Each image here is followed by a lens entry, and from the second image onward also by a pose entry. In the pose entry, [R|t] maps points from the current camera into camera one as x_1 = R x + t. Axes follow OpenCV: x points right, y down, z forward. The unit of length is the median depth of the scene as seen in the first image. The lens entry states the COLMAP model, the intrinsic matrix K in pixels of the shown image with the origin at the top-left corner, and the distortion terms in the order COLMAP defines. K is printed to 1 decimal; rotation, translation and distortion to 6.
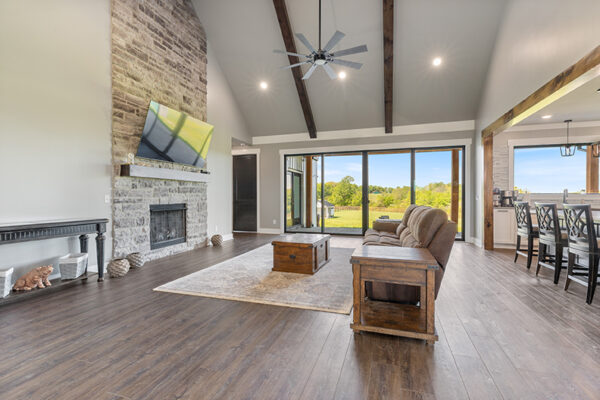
lens RADIAL K [[274.7, 0, 300.5], [0, 274.7, 198.1], [0, 0, 1]] dist [0.002839, 0.000098]
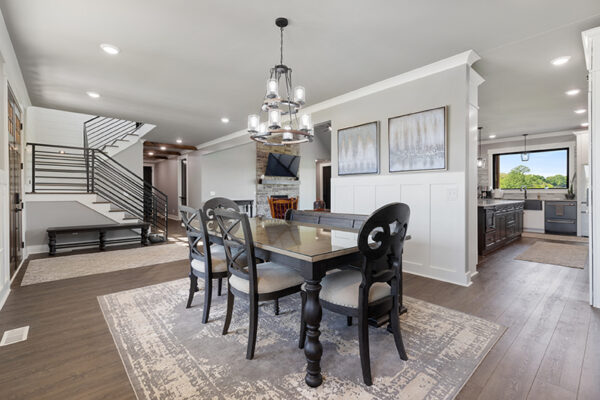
lens RADIAL K [[274.7, 0, 301.7], [0, 274.7, 192.0], [0, 0, 1]] dist [0.002839, 0.000098]
pose [[0.858760, -0.003742, -0.512365, 0.963524], [0.001898, 0.999990, -0.004121, 0.005737], [0.512375, 0.002566, 0.858758, -0.961559]]
